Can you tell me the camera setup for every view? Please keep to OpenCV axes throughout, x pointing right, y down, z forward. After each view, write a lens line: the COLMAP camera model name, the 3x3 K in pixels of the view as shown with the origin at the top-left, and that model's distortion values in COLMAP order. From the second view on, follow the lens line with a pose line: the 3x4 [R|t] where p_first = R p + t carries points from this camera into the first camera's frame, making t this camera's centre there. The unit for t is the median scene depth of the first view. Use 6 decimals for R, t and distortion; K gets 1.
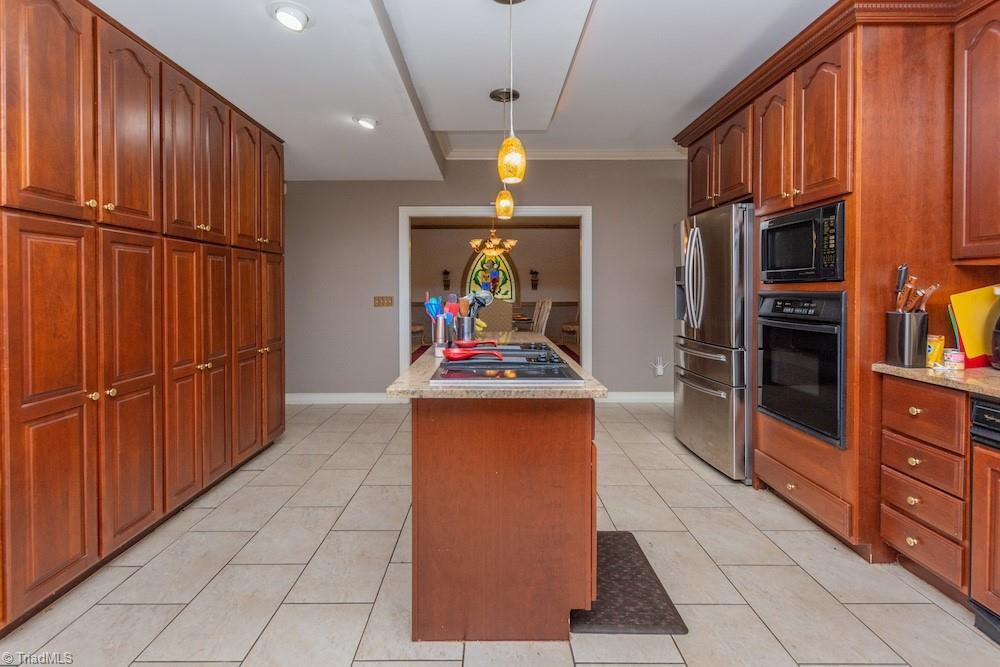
lens RADIAL K [[448.5, 0, 489.5], [0, 448.5, 296.7], [0, 0, 1]] dist [-0.001566, 0.000429]
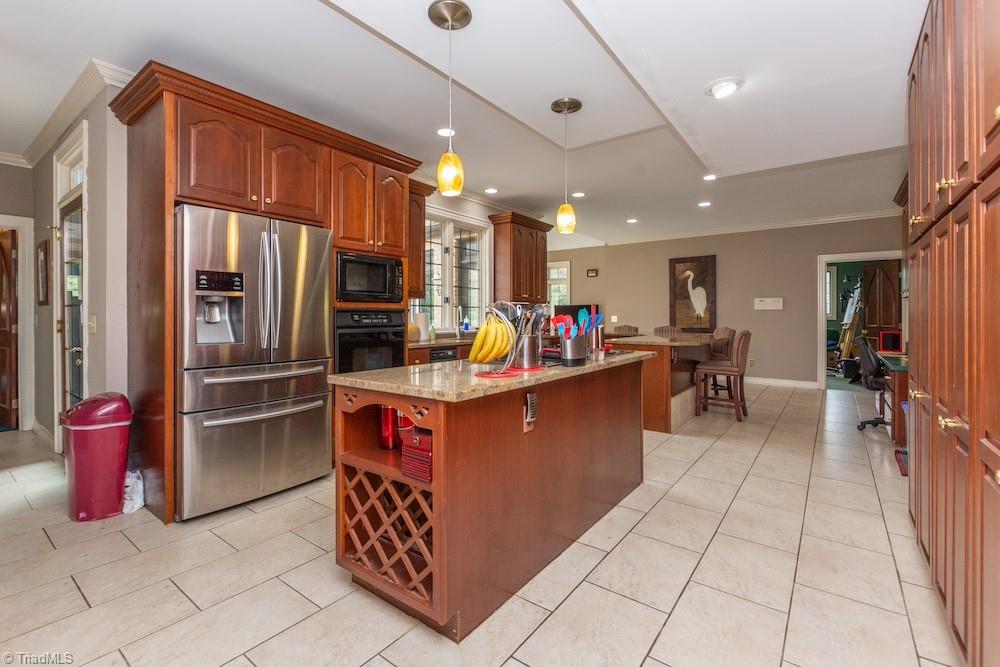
lens RADIAL K [[448.5, 0, 500.1], [0, 448.5, 323.3], [0, 0, 1]] dist [-0.001566, 0.000429]
pose [[-0.797777, -0.006426, 0.602918, -0.577467], [0.005400, 0.999827, 0.017802, 0.014973], [-0.602928, 0.017457, -0.797605, 1.992230]]
